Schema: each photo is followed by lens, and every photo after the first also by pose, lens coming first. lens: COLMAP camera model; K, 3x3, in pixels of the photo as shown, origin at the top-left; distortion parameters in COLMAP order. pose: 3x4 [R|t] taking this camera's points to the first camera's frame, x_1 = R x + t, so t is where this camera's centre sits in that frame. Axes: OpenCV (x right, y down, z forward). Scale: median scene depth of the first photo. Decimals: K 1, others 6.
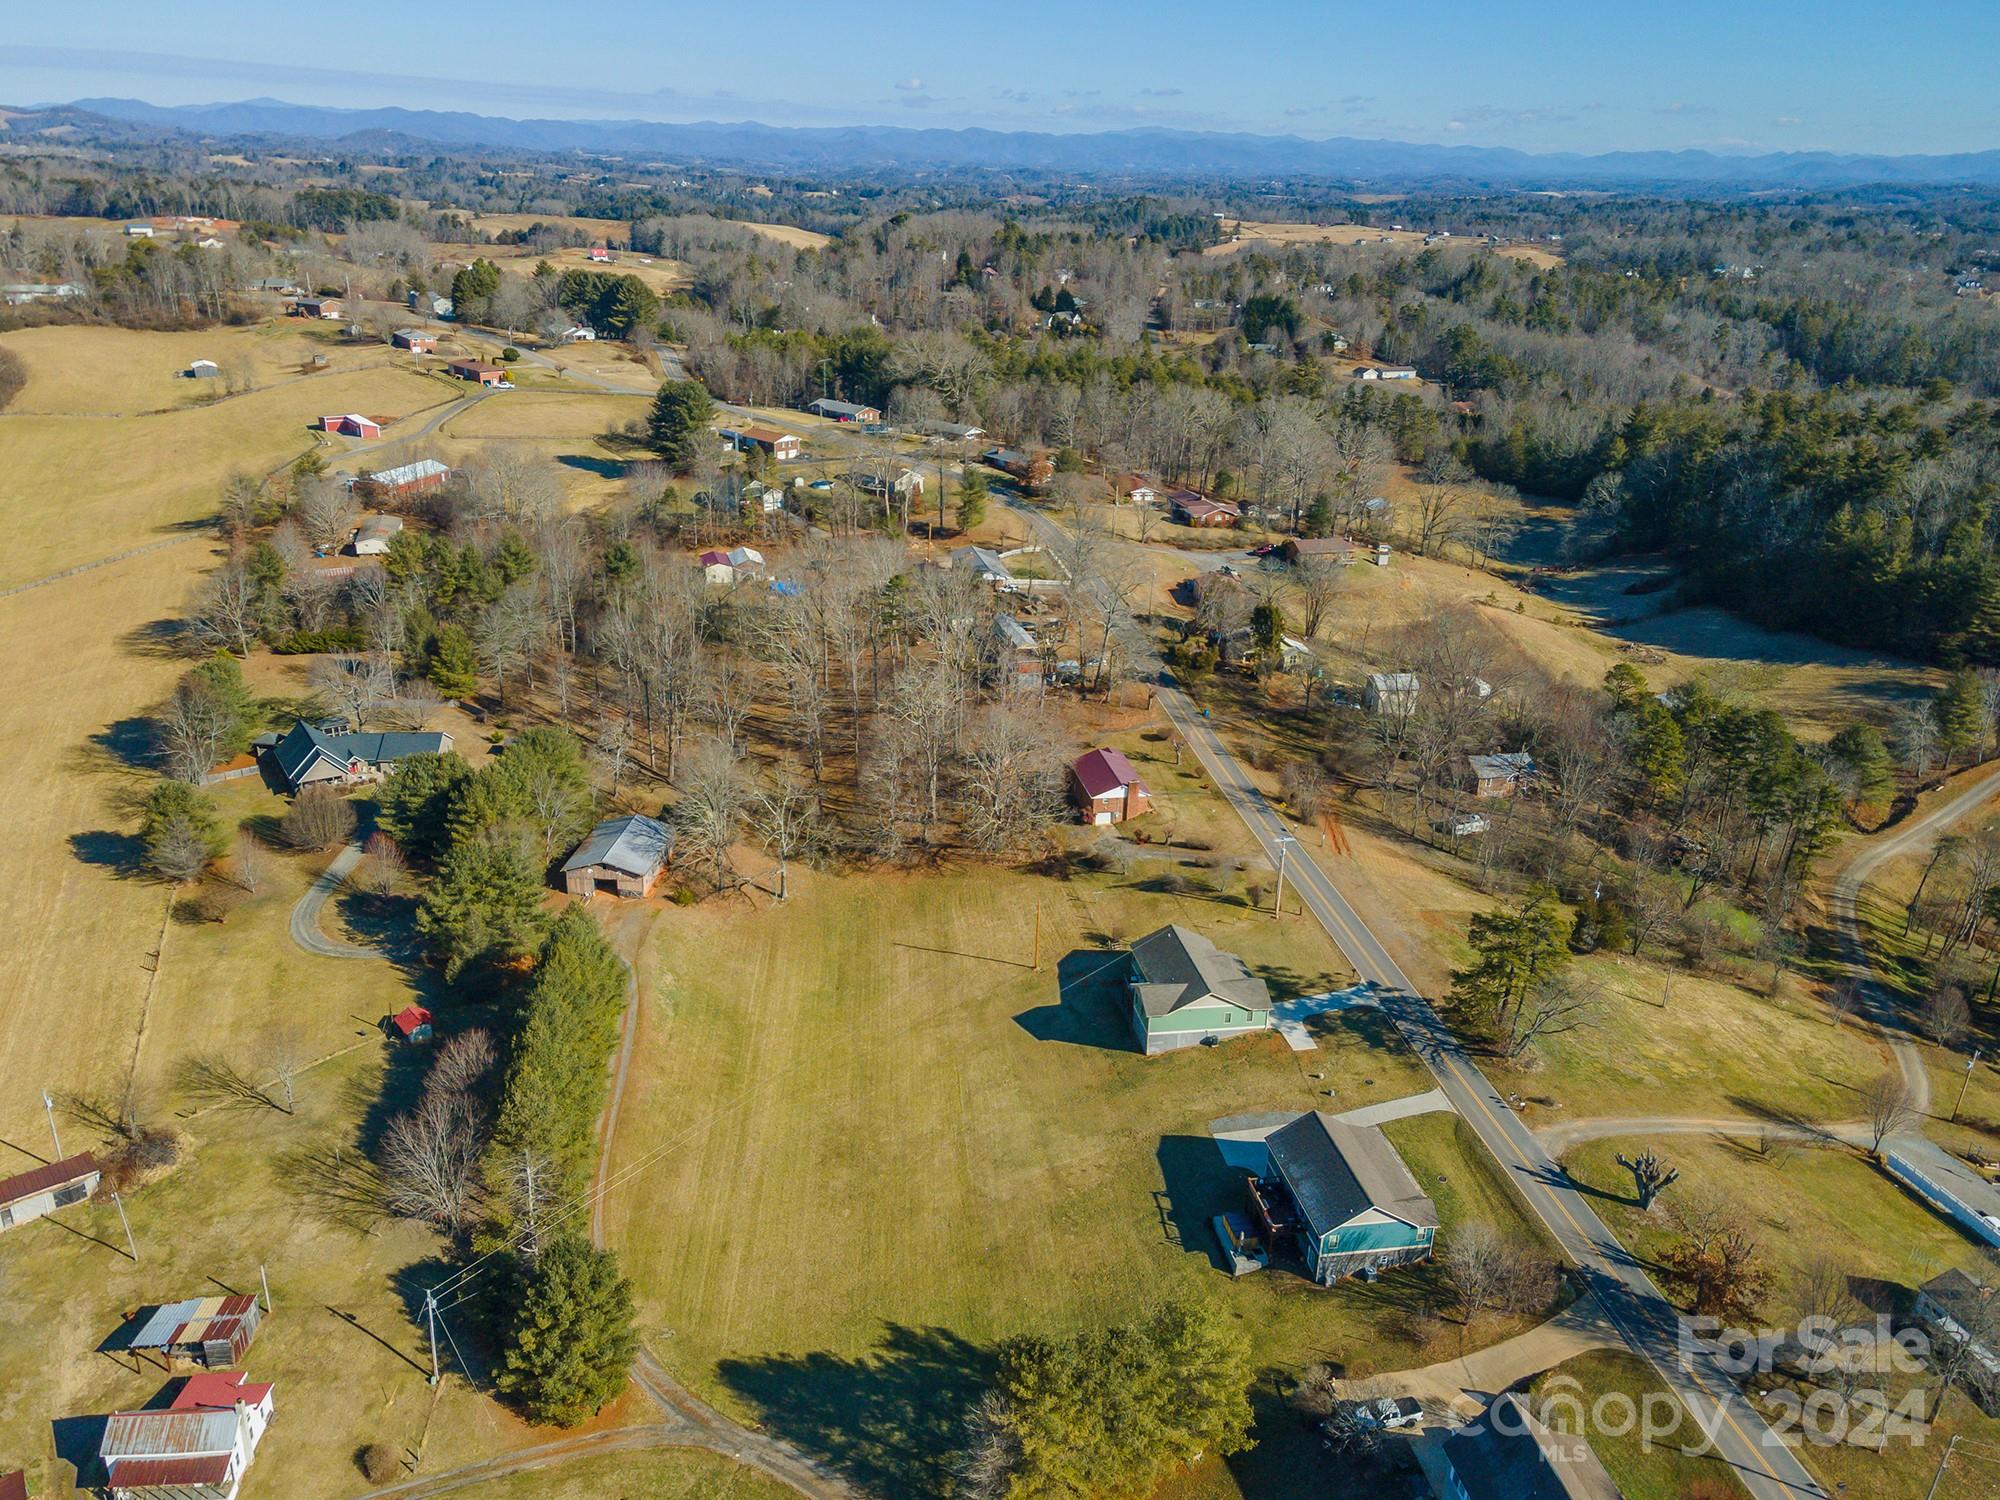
lens RADIAL K [[1458.1, 0, 1002.6], [0, 1458.1, 748.7], [0, 0, 1]] dist [0.055406, -0.002622]
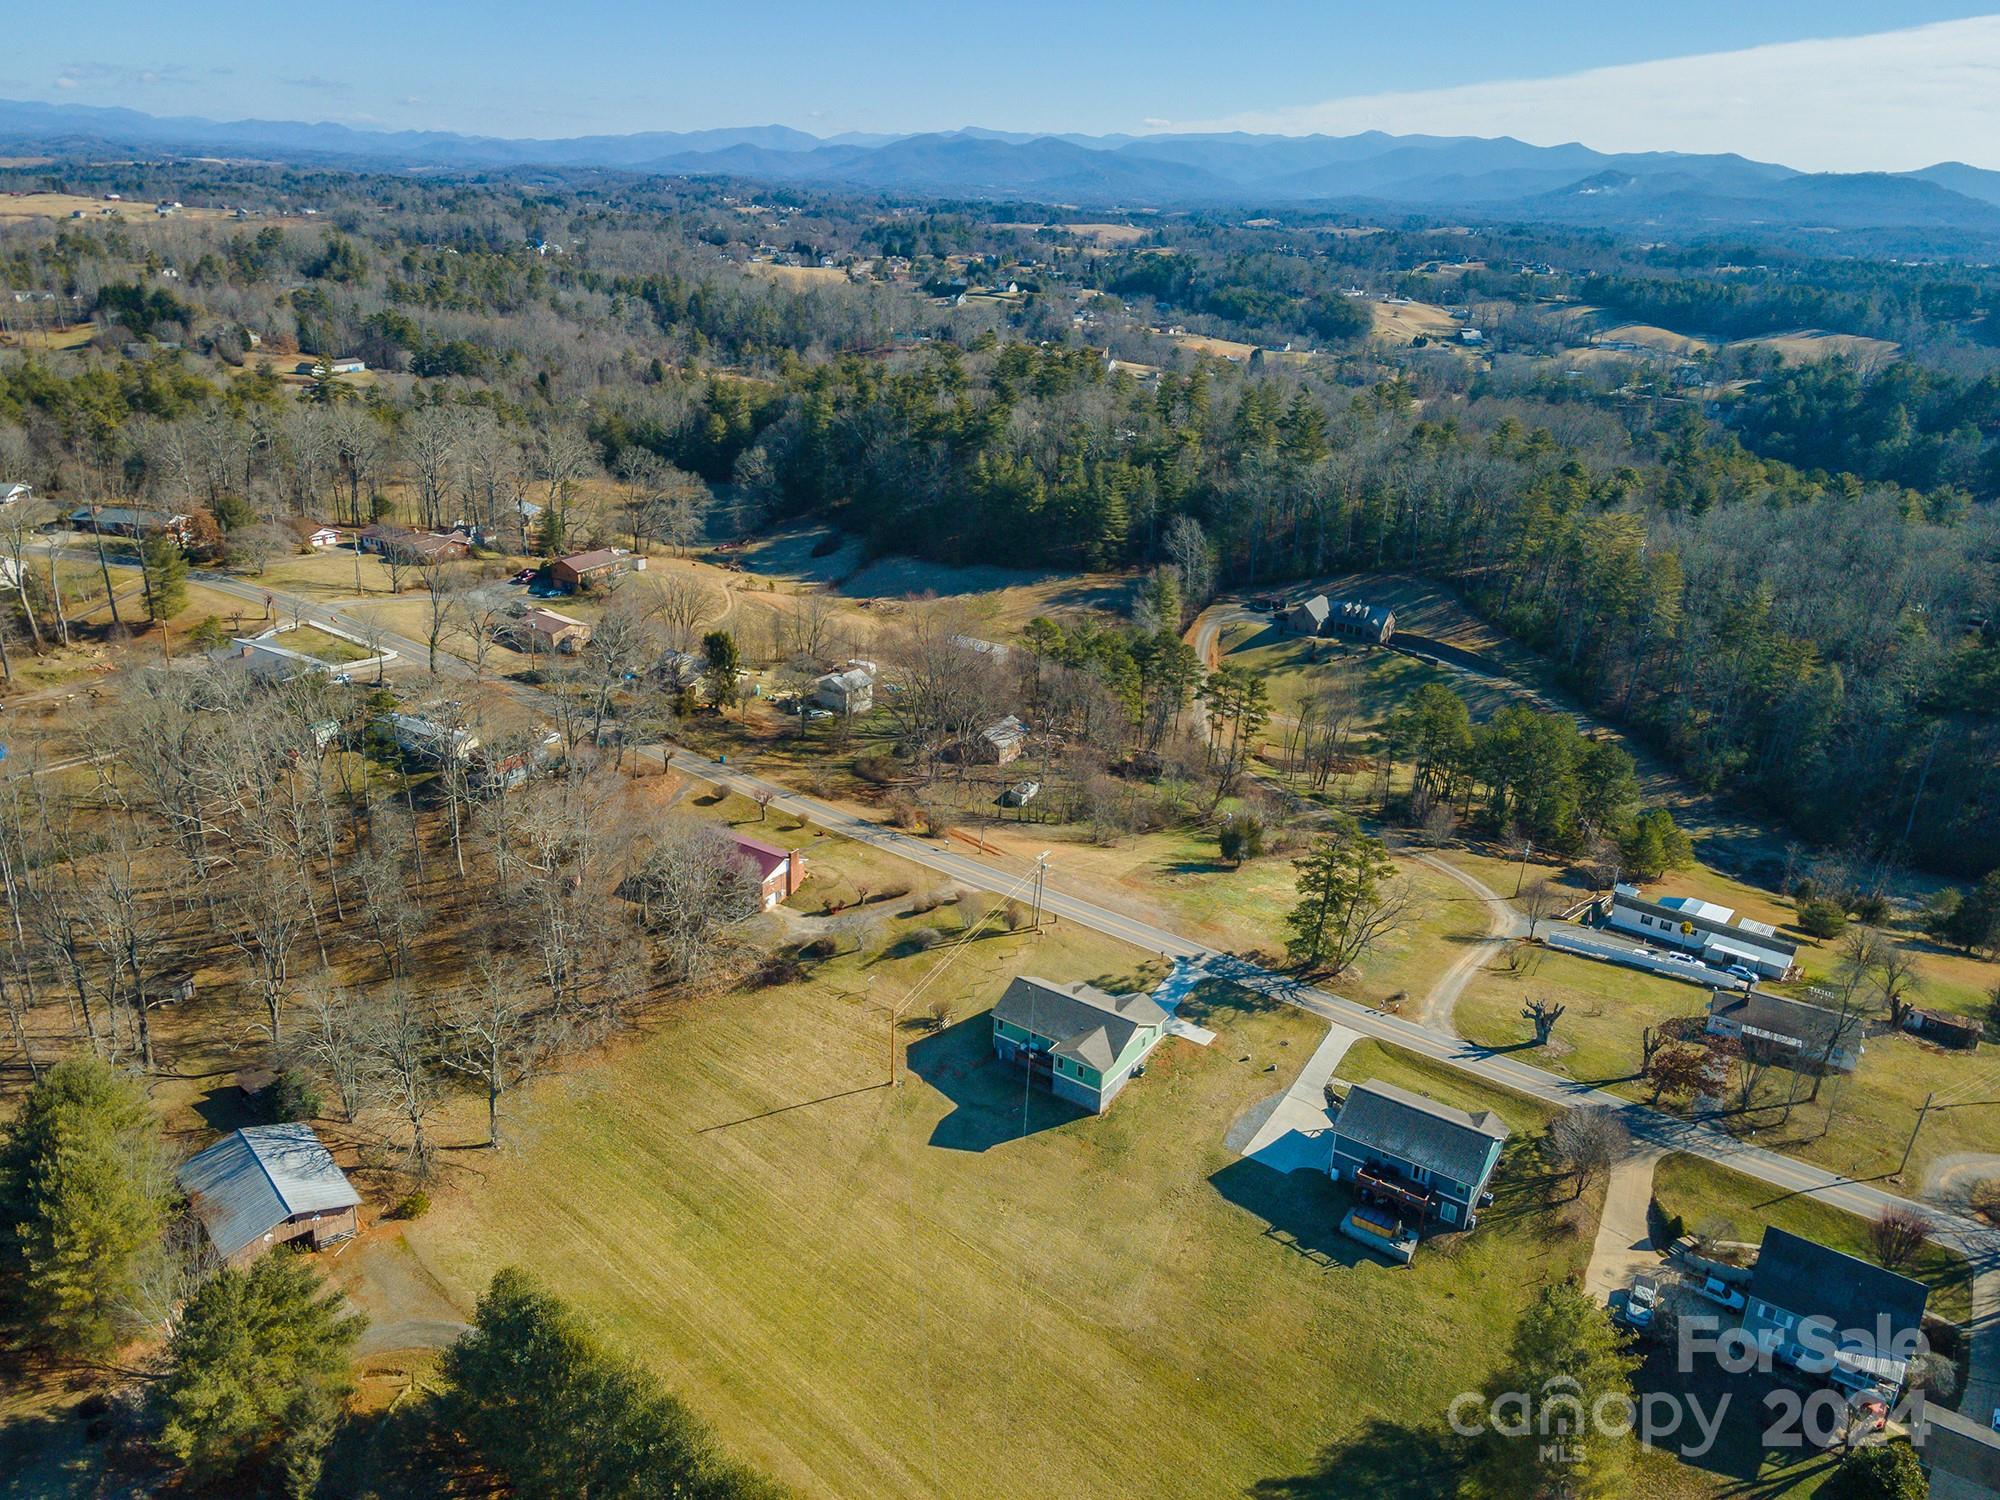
lens RADIAL K [[1458.1, 0, 973.9], [0, 1458.1, 717.7], [0, 0, 1]] dist [0.055406, -0.002622]
pose [[0.701870, -0.246842, 0.668167, -0.435842], [0.247770, 0.964062, 0.095888, -0.121364], [-0.667823, 0.098251, 0.737807, 0.277079]]
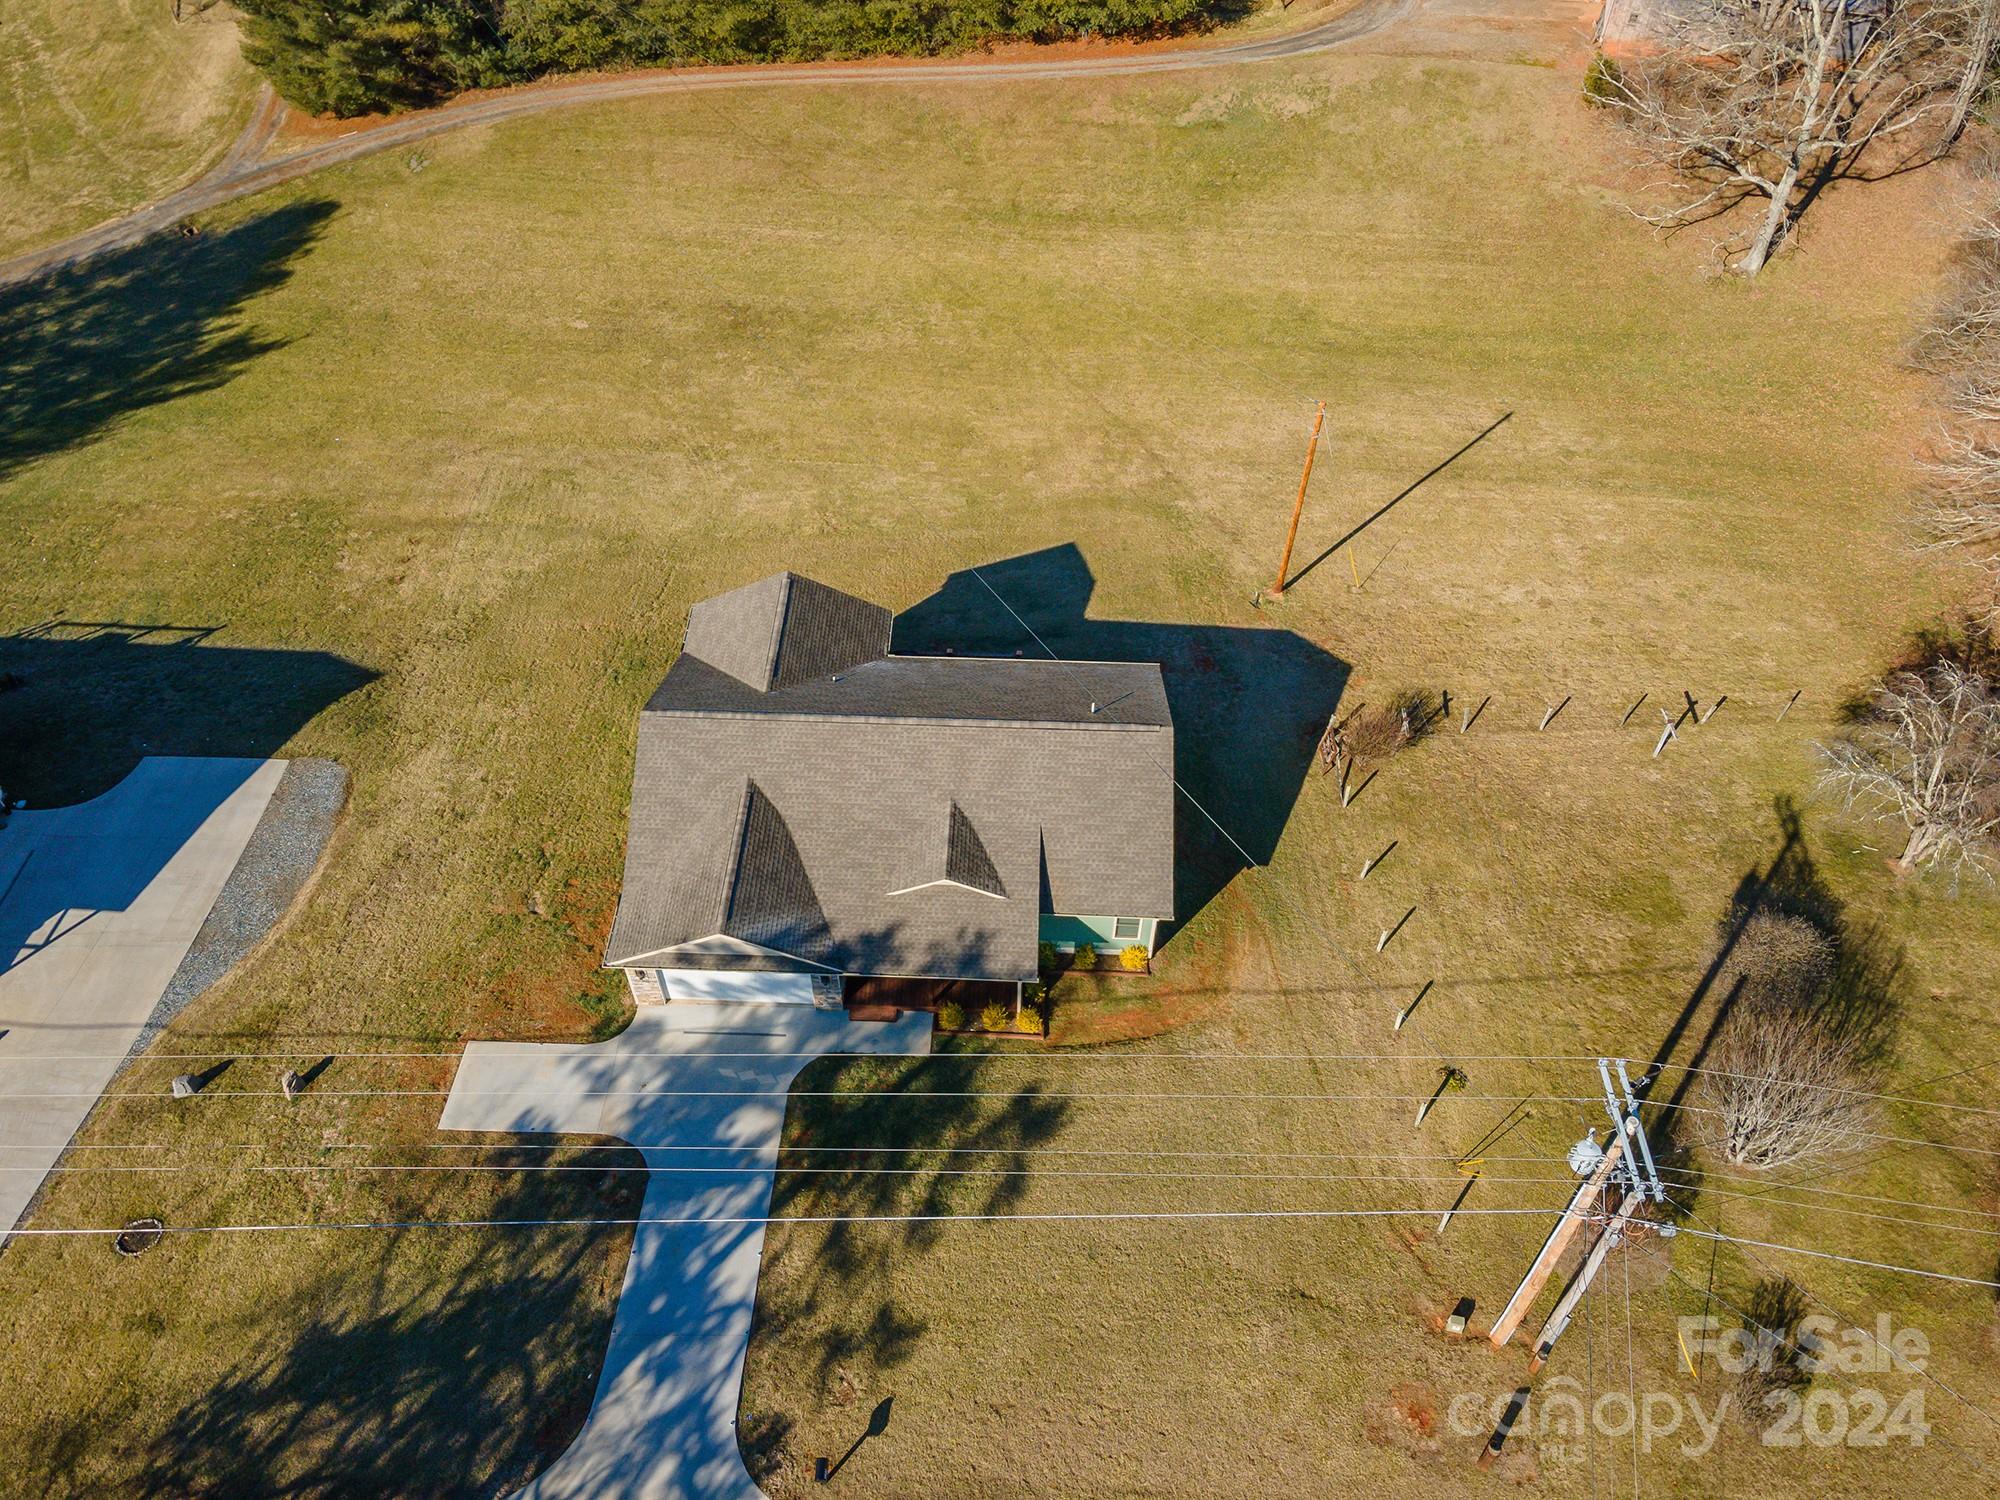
lens RADIAL K [[1458.1, 0, 986.3], [0, 1458.1, 754.9], [0, 0, 1]] dist [0.055406, -0.002622]
pose [[-0.202660, 0.722711, -0.660771, 0.259202], [-0.377170, 0.565106, 0.733756, -0.041523], [0.903699, 0.397926, 0.158060, 0.835105]]
